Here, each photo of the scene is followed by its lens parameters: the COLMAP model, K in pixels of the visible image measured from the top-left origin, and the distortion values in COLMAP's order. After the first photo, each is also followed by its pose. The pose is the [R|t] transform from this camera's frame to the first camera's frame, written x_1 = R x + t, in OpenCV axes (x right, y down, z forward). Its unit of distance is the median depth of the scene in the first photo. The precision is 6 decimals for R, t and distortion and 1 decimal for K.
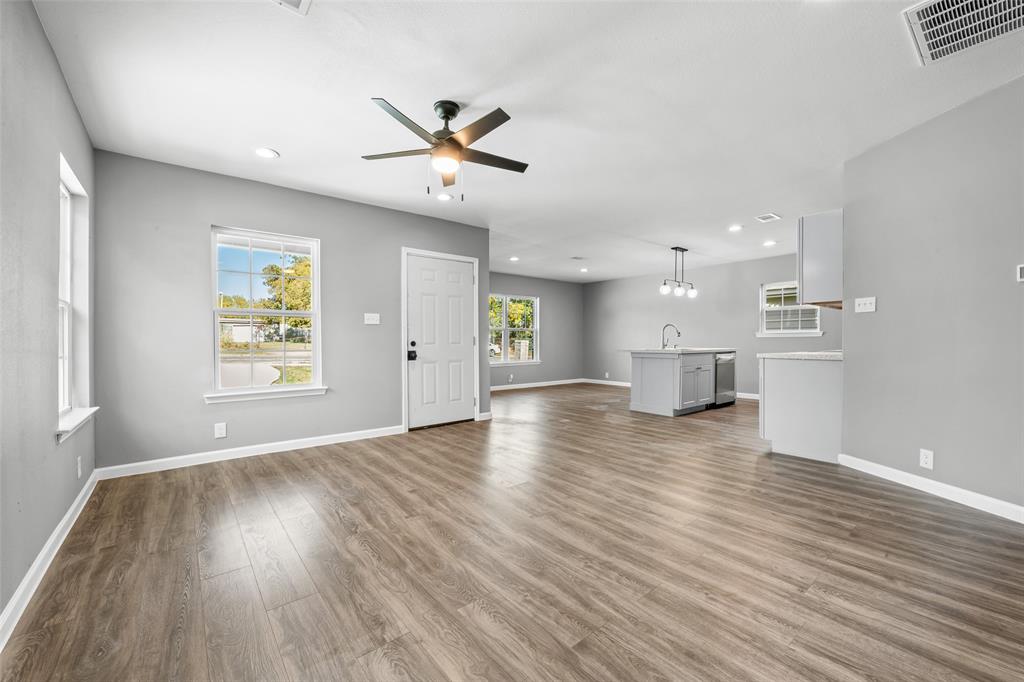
lens RADIAL K [[407.6, 0, 512.0], [0, 407.6, 341.0], [0, 0, 1]] dist [-0.001220, -0.000045]
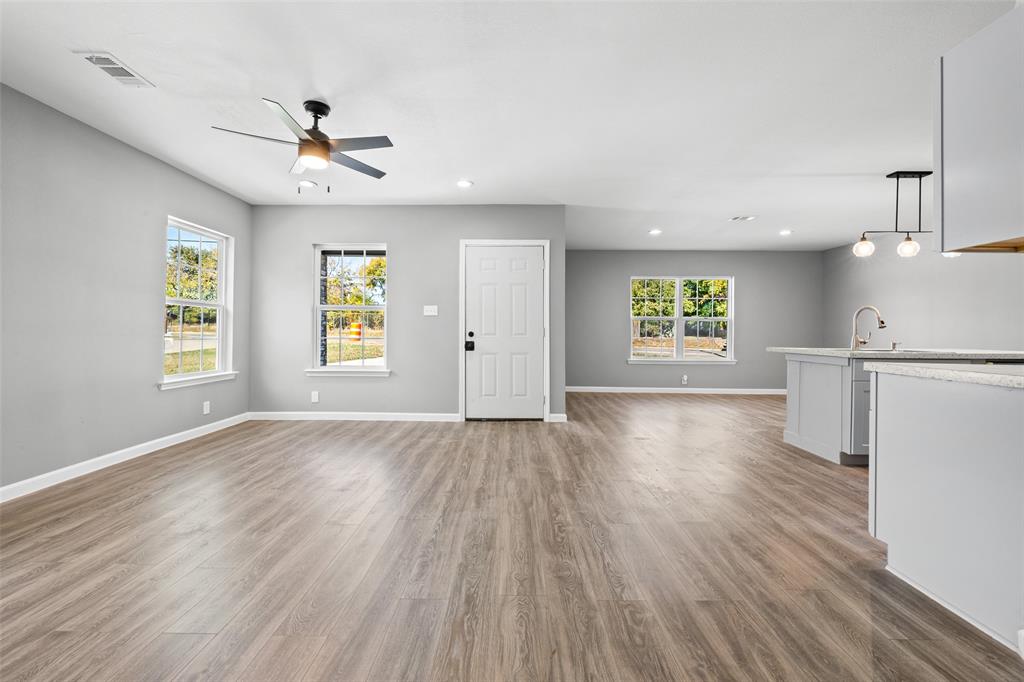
lens RADIAL K [[417.8, 0, 507.6], [0, 417.8, 328.6], [0, 0, 1]] dist [0.000176, -0.000430]
pose [[0.765951, 0.003870, -0.642888, 0.490694], [-0.010194, 0.999929, -0.006126, -0.001951], [0.642819, 0.011245, 0.765936, 0.270752]]
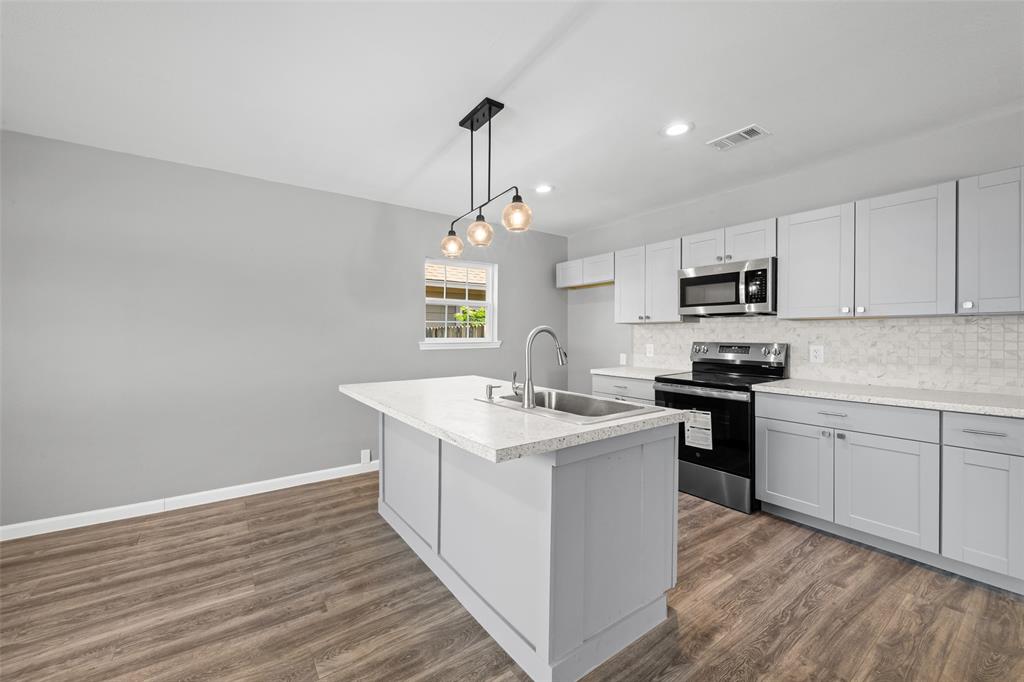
lens RADIAL K [[405.5, 0, 512.0], [0, 405.5, 335.0], [0, 0, 1]] dist [-0.000214, -0.002626]
pose [[0.058369, 0.001547, 0.998294, 0.079433], [-0.000829, 0.999999, -0.001501, -0.045505], [-0.998295, -0.000740, 0.058370, 1.305774]]
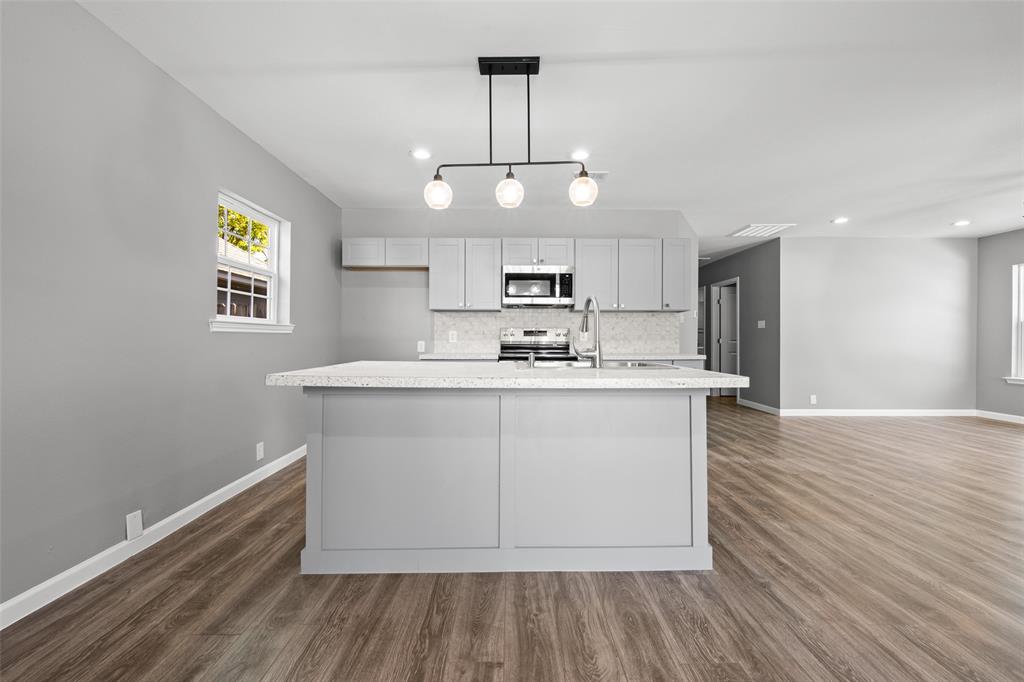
lens RADIAL K [[411.2, 0, 511.2], [0, 411.2, 338.3], [0, 0, 1]] dist [-0.001362, -0.000879]
pose [[-0.775686, 0.002880, 0.631112, 0.273956], [-0.001731, 0.999976, -0.006691, -0.002416], [-0.631116, -0.006282, -0.775663, 1.723980]]
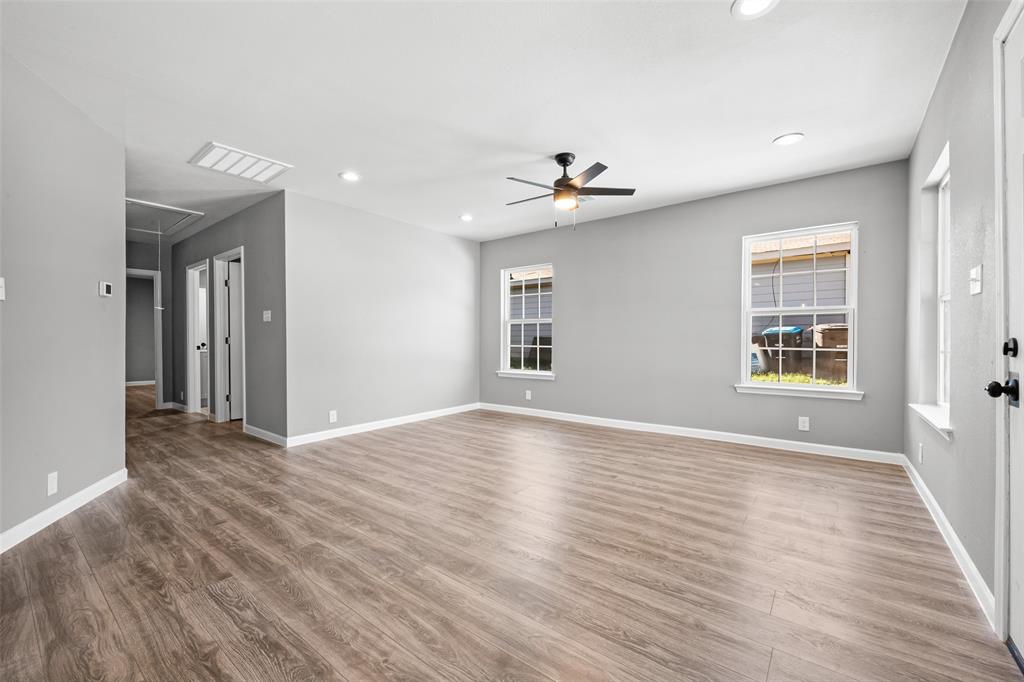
lens RADIAL K [[412.8, 0, 515.3], [0, 412.8, 343.9], [0, 0, 1]] dist [-0.001996, -0.000704]
pose [[-0.973478, 0.010362, -0.228544, 0.158579], [0.007820, 0.999897, 0.012025, -0.002653], [0.228646, 0.009918, -0.973459, 1.205906]]
